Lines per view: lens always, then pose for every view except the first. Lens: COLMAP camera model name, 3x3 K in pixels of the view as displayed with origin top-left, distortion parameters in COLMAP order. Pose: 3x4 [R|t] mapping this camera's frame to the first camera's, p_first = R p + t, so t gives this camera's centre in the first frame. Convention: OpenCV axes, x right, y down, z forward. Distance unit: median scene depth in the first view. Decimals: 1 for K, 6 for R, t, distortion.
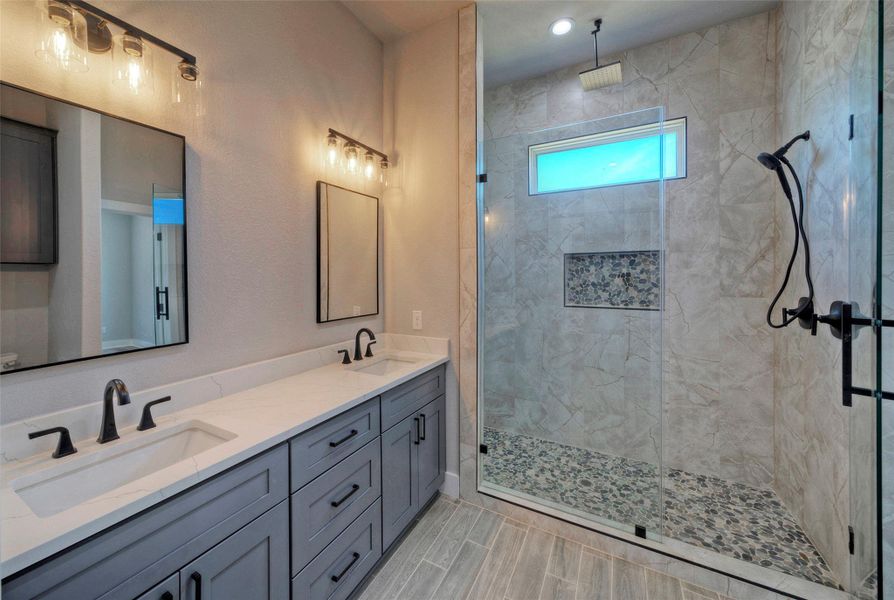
lens RADIAL K [[332.9, 0, 446.3], [0, 332.9, 279.7], [0, 0, 1]] dist [0.000469, 0.000035]
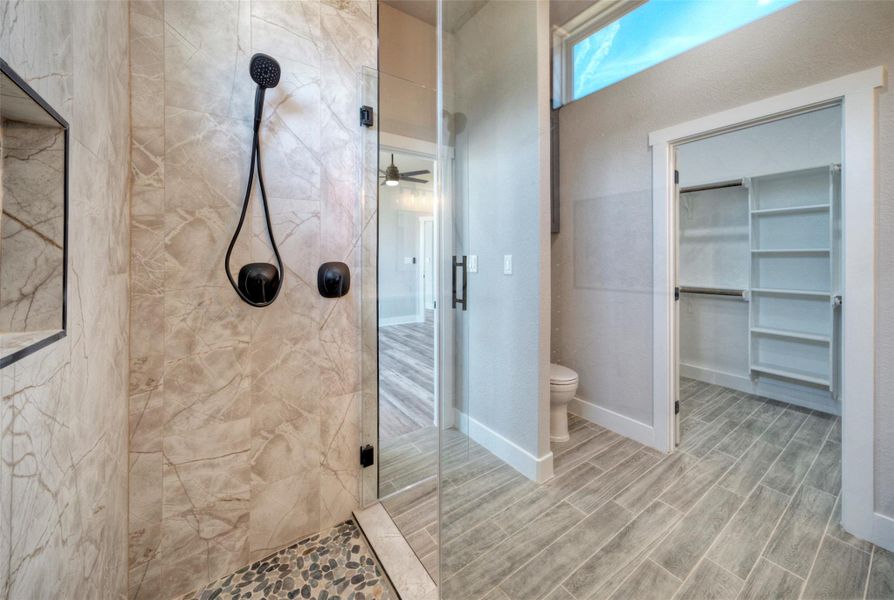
lens RADIAL K [[334.3, 0, 447.0], [0, 334.3, 305.1], [0, 0, 1]] dist [0.001411, 0.000267]
pose [[-0.894943, -0.059185, 0.442238, 0.386448], [0.003104, 0.990313, 0.138817, 0.057273], [-0.446170, 0.125606, -0.886090, 1.541685]]
